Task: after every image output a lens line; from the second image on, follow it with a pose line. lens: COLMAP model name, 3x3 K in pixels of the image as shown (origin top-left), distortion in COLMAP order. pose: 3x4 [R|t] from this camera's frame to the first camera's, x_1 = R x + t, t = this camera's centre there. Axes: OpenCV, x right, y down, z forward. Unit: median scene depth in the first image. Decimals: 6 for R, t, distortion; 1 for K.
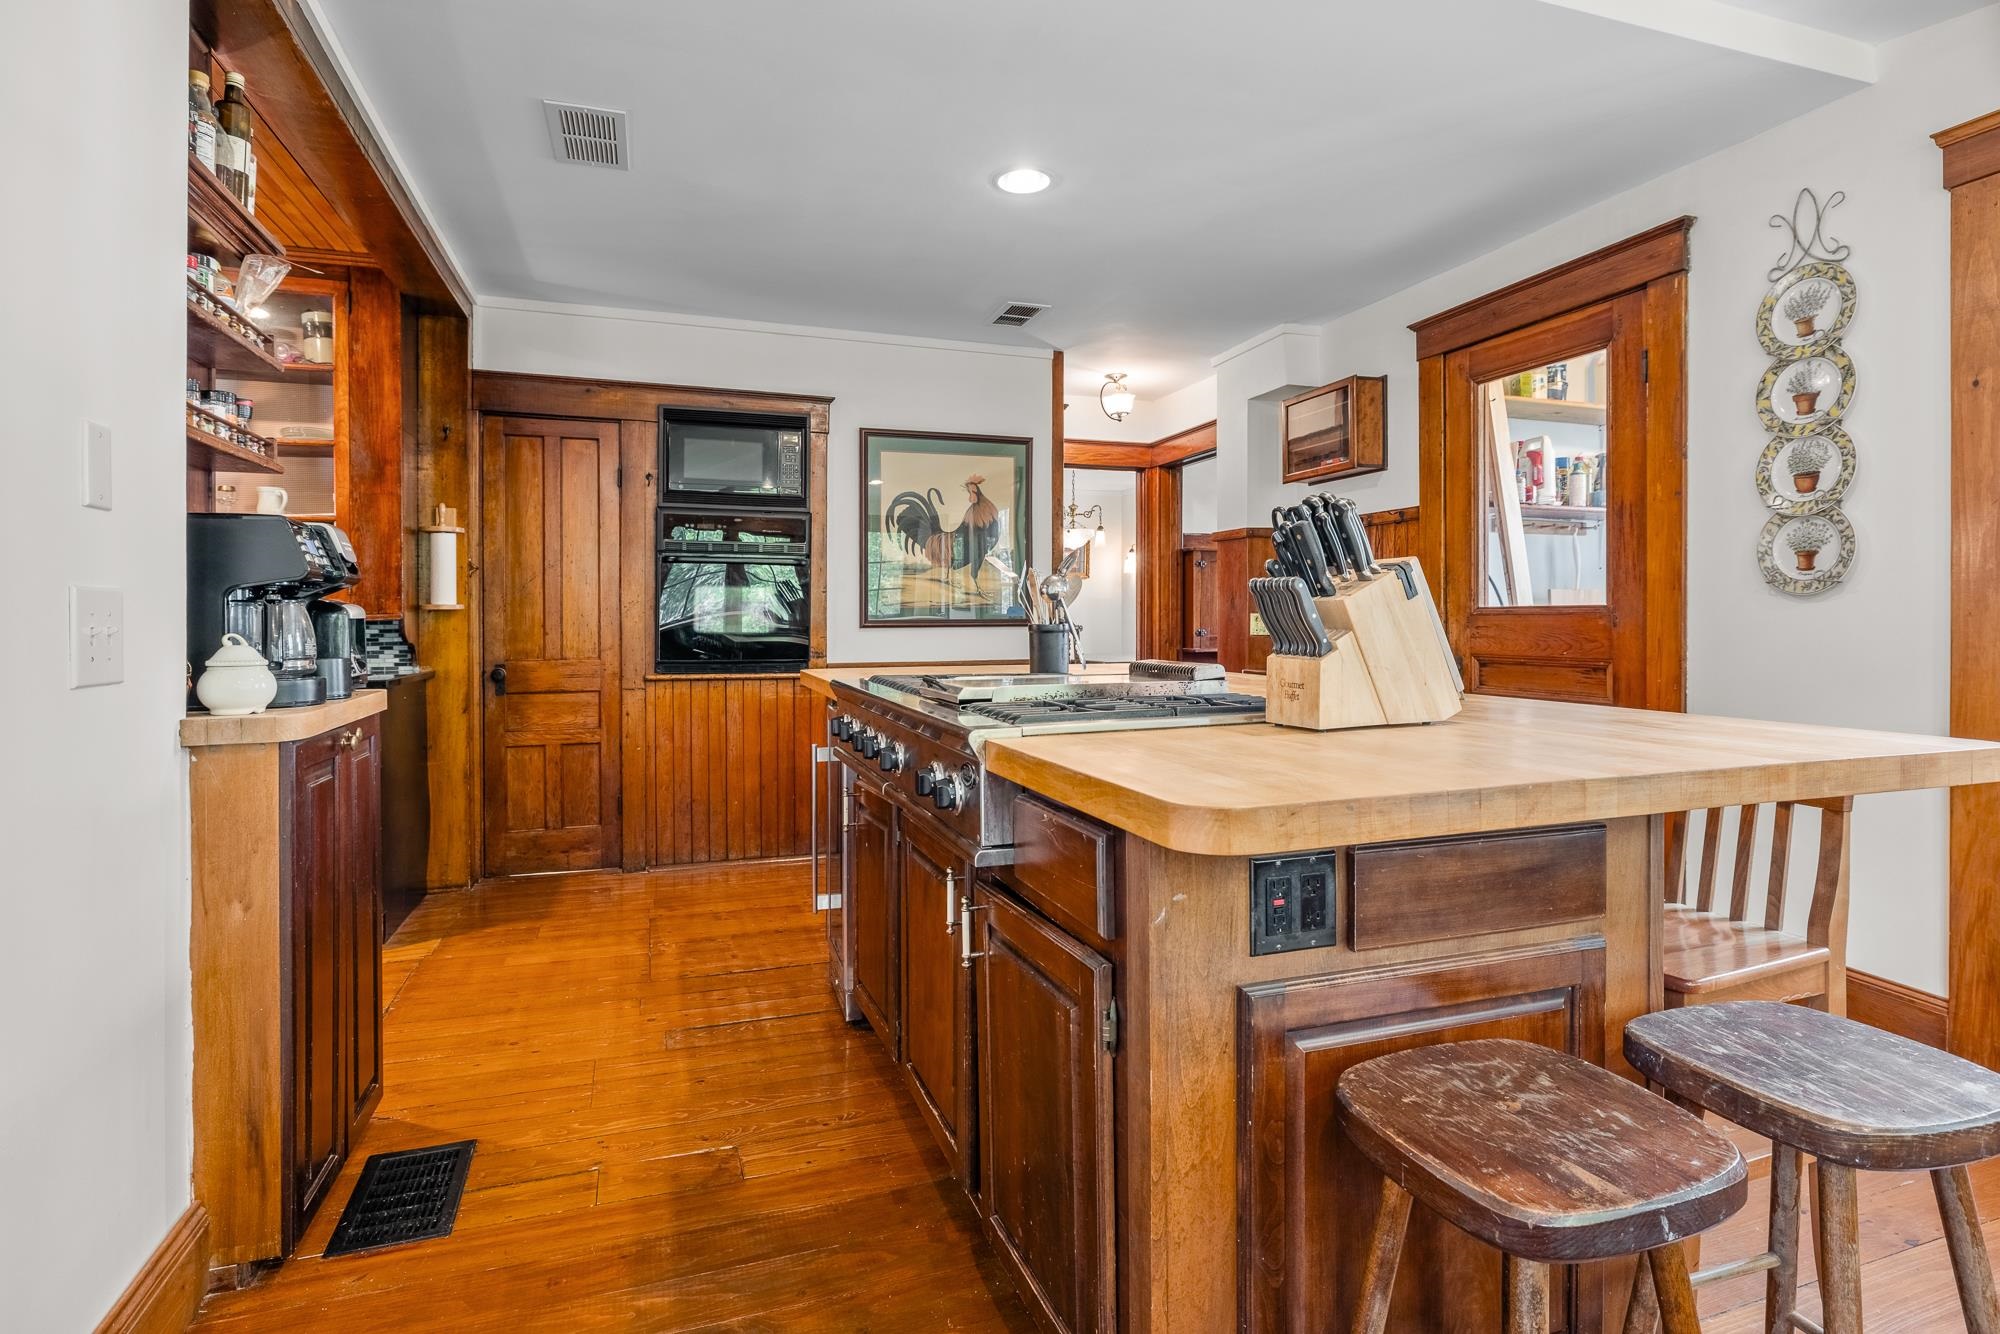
lens RADIAL K [[1009.4, 0, 1000.1], [0, 1009.4, 622.1], [0, 0, 1]] dist [-0.002167, -0.000635]
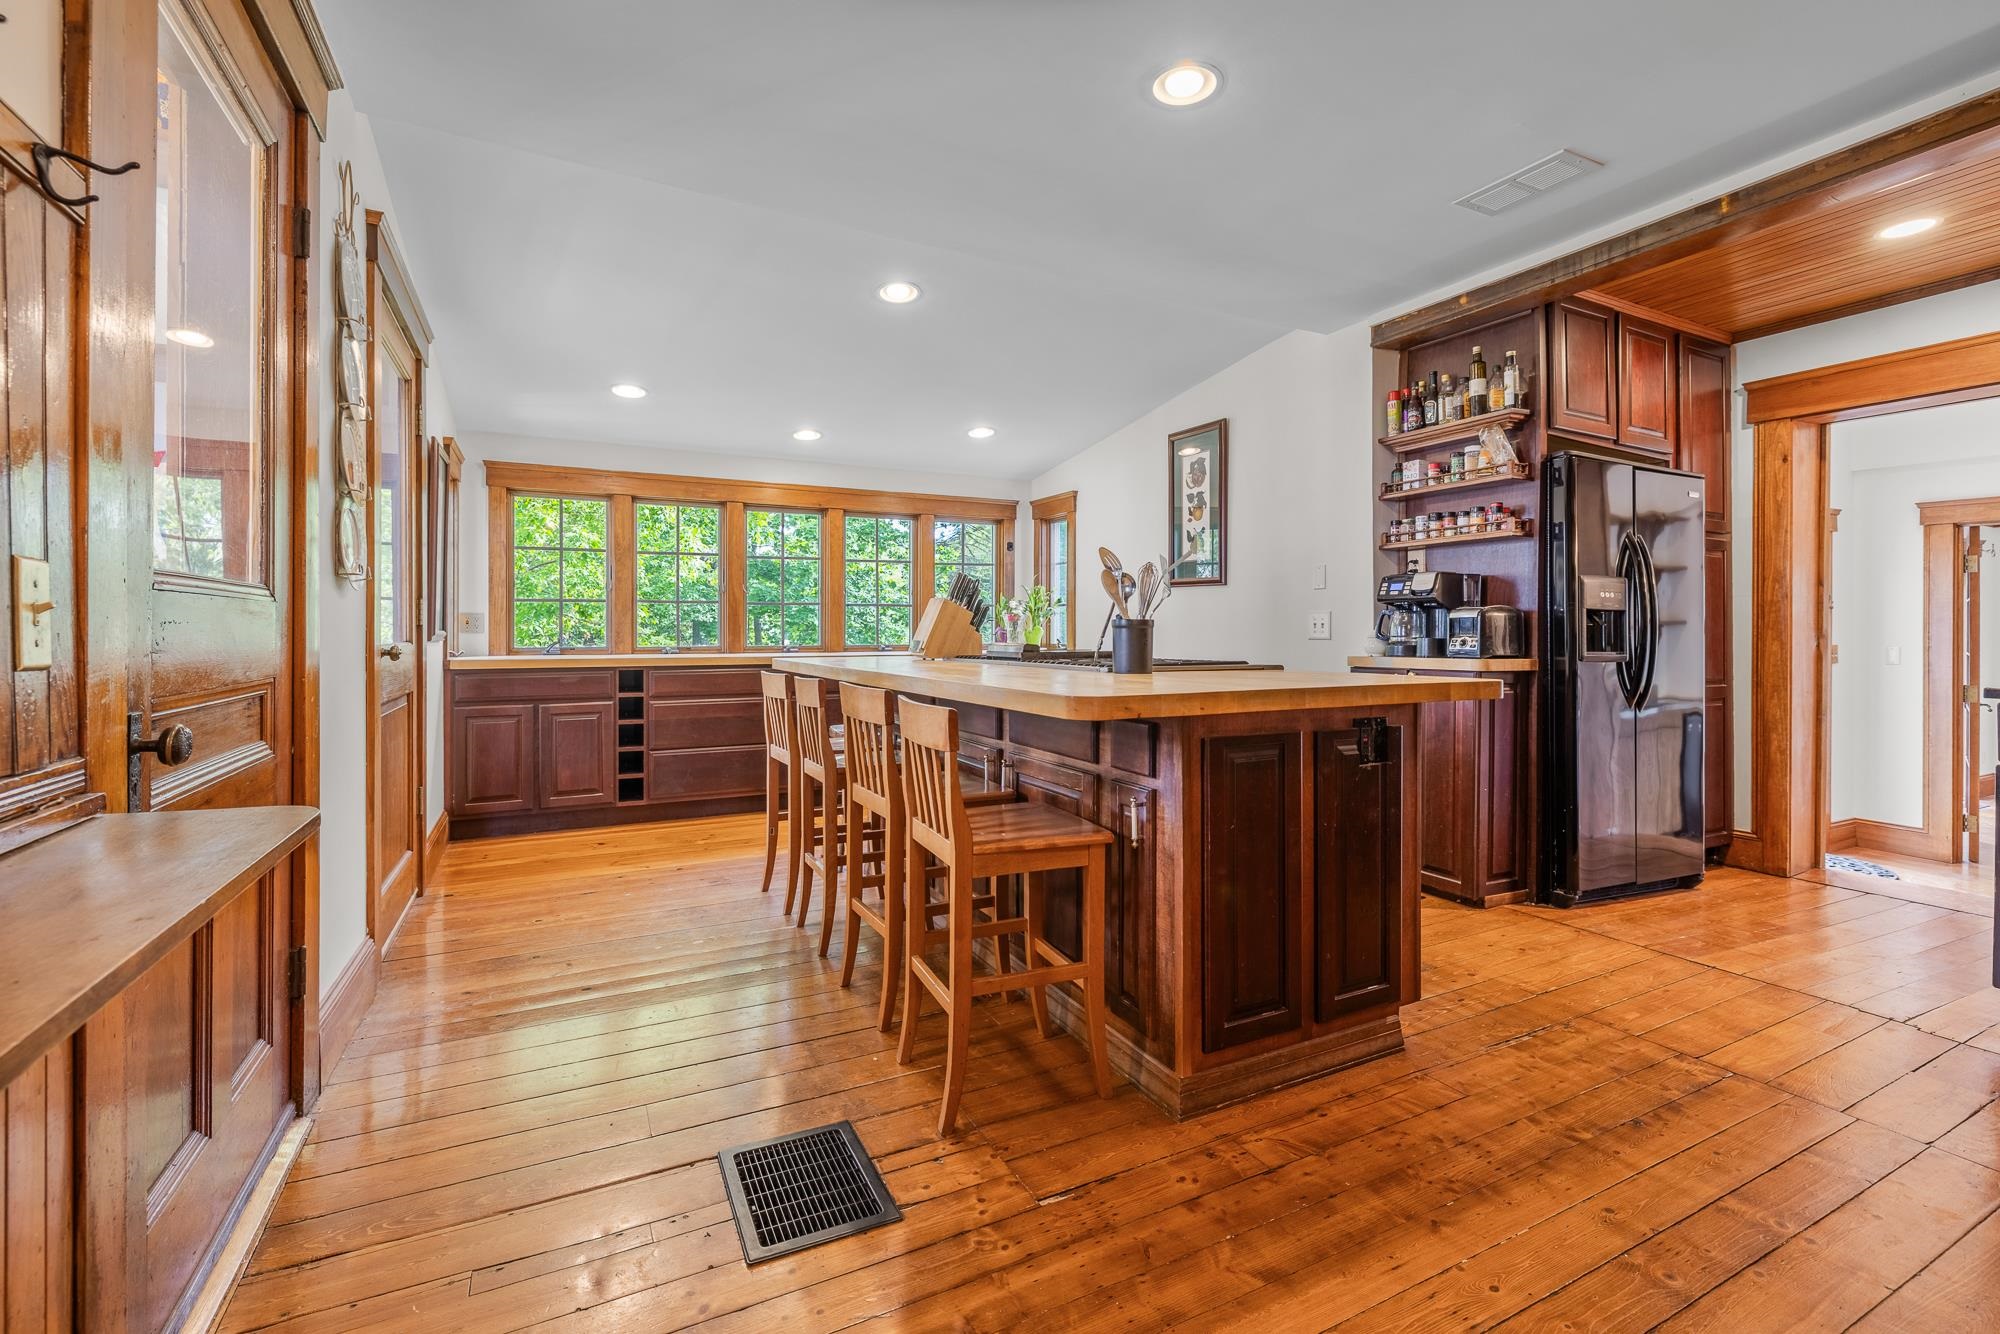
lens RADIAL K [[863.3, 0, 994.0], [0, 863.3, 634.6], [0, 0, 1]] dist [0.000166, -0.000160]
pose [[-0.990285, 0.002025, -0.139039, 0.210129], [0.000633, 0.999949, 0.010058, 0.005878], [0.139052, 0.009873, -0.990236, 1.272918]]
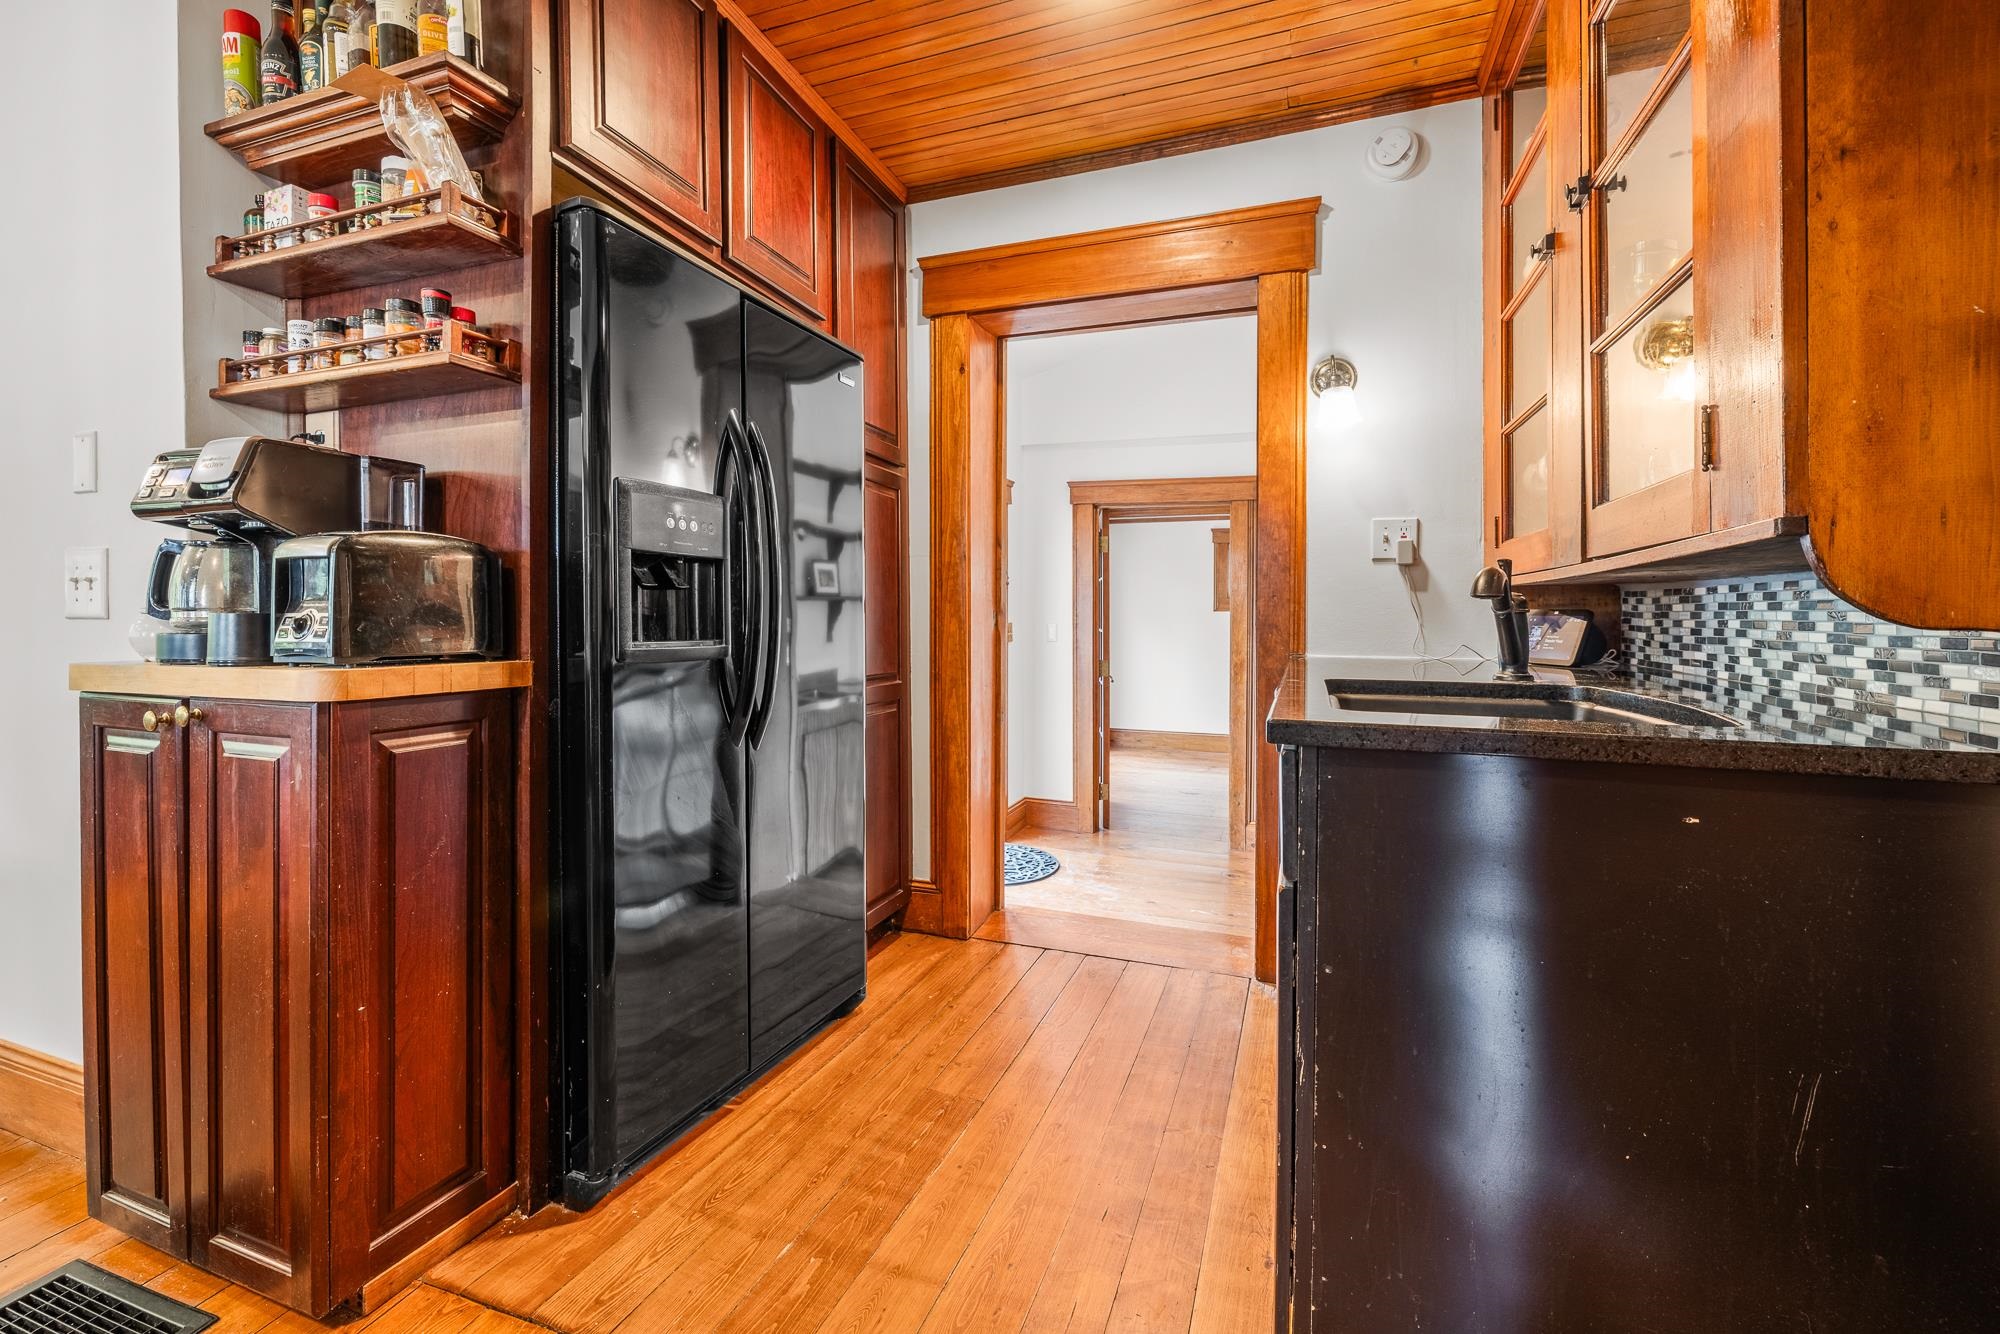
lens RADIAL K [[863.3, 0, 994.0], [0, 863.3, 634.6], [0, 0, 1]] dist [0.000166, -0.000160]
pose [[-0.626056, 0.021409, -0.779484, -0.253244], [-0.002450, 0.999564, 0.029422, 0.015710], [0.779774, 0.020329, -0.625731, 0.911169]]
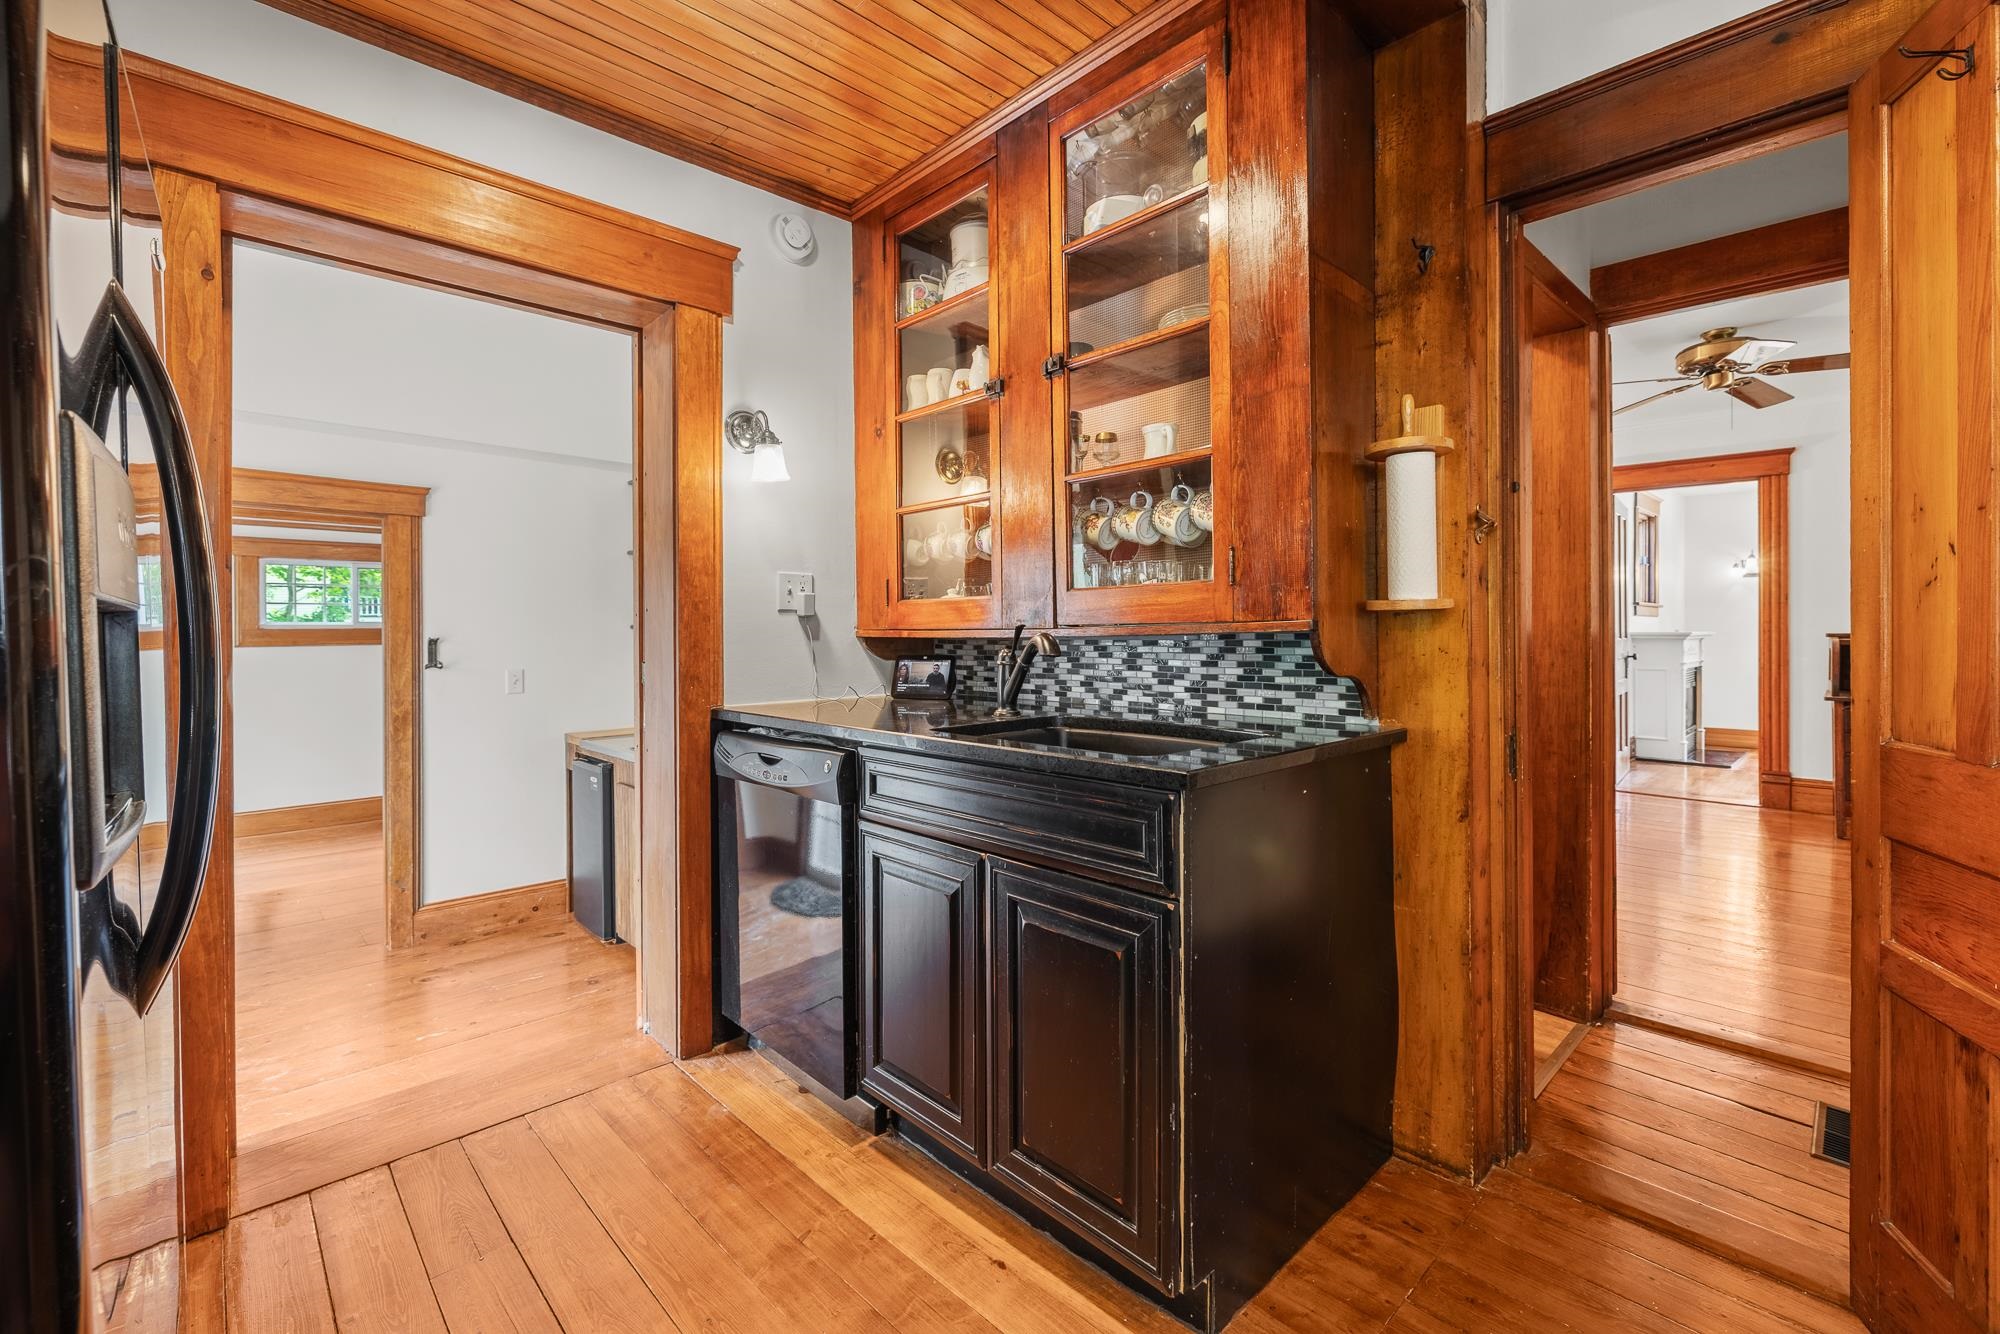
lens RADIAL K [[863.3, 0, 994.0], [0, 863.3, 634.6], [0, 0, 1]] dist [0.000166, -0.000160]
pose [[0.408265, 0.000793, -0.912863, -0.244145], [0.003297, 0.999992, 0.002343, -0.001793], [0.912858, -0.003967, 0.408259, 0.628700]]
